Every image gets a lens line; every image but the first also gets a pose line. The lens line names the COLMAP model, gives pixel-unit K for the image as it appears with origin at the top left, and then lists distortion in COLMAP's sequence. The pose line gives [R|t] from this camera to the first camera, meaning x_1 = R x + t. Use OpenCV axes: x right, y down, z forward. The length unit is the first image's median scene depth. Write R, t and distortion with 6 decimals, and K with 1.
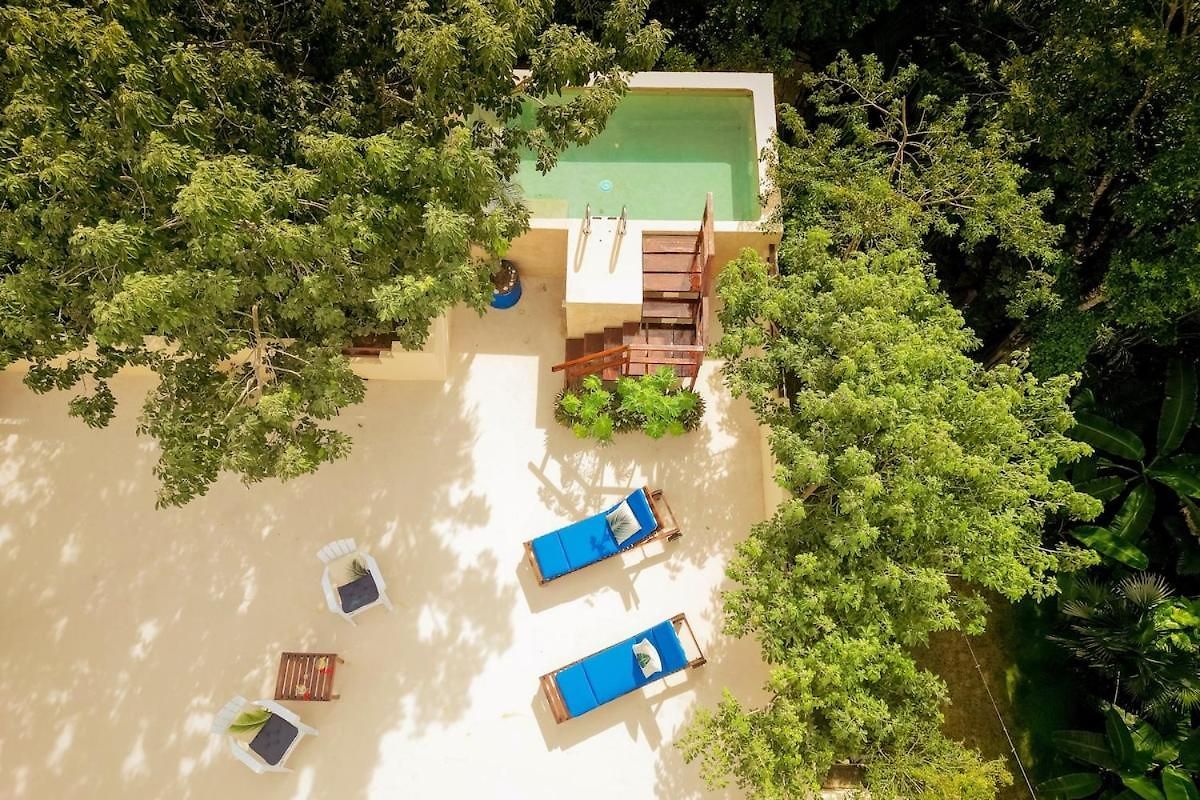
lens RADIAL K [[745.2, 0, 600.0], [0, 745.2, 400.0], [0, 0, 1]] dist [0.003148, 0.000267]
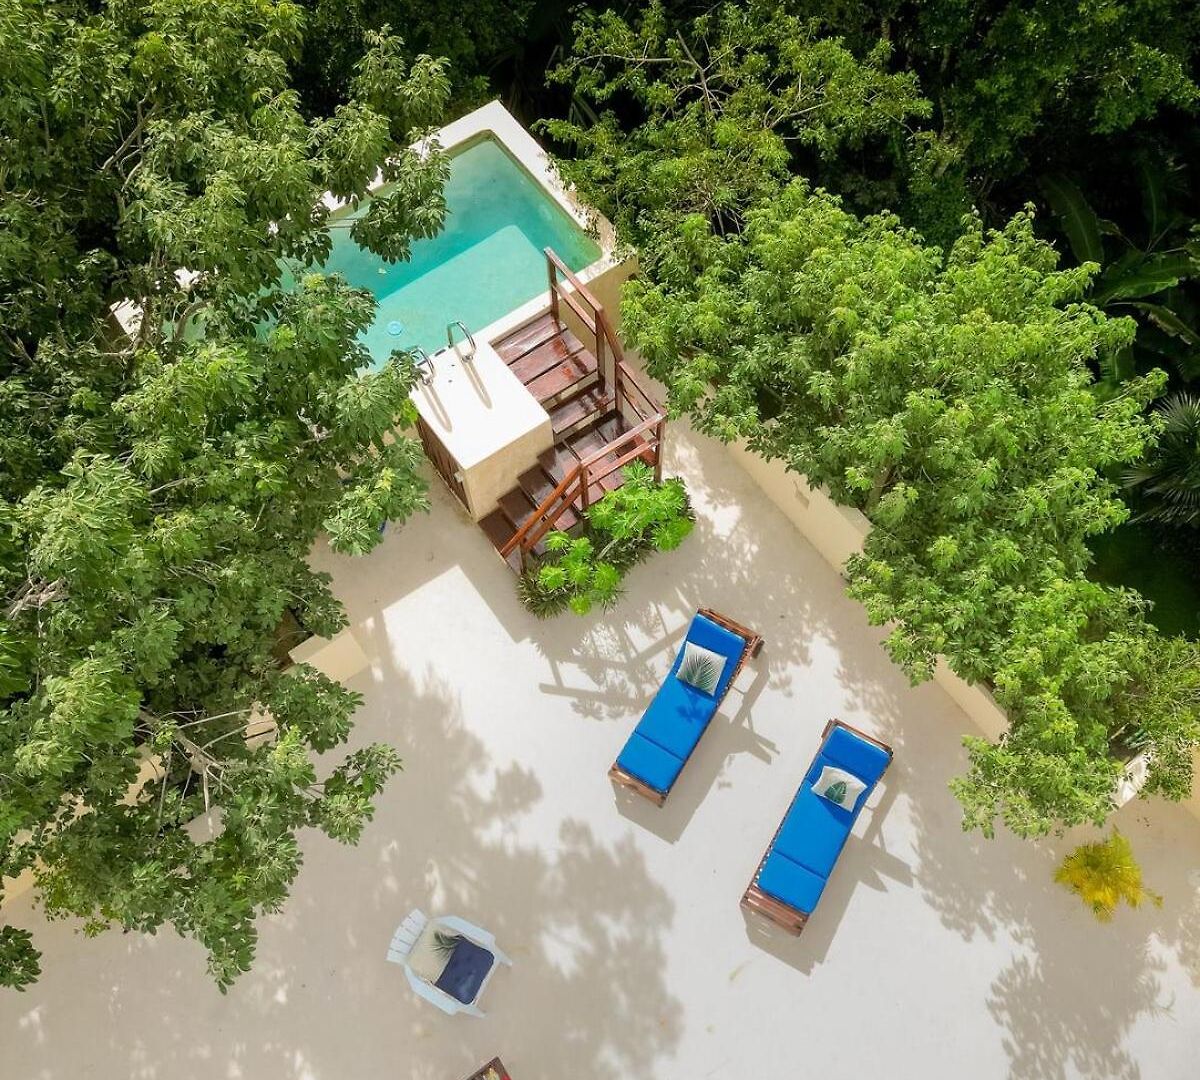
lens RADIAL K [[1026.0, 0, 600.0], [0, 1026.0, 540.0], [0, 0, 1]] dist [-0.005240, -0.006427]
pose [[0.802765, -0.555333, 0.217196, -0.196780], [0.569648, 0.821879, -0.004038, 0.004939], [-0.176266, 0.126966, 0.976120, -0.003076]]
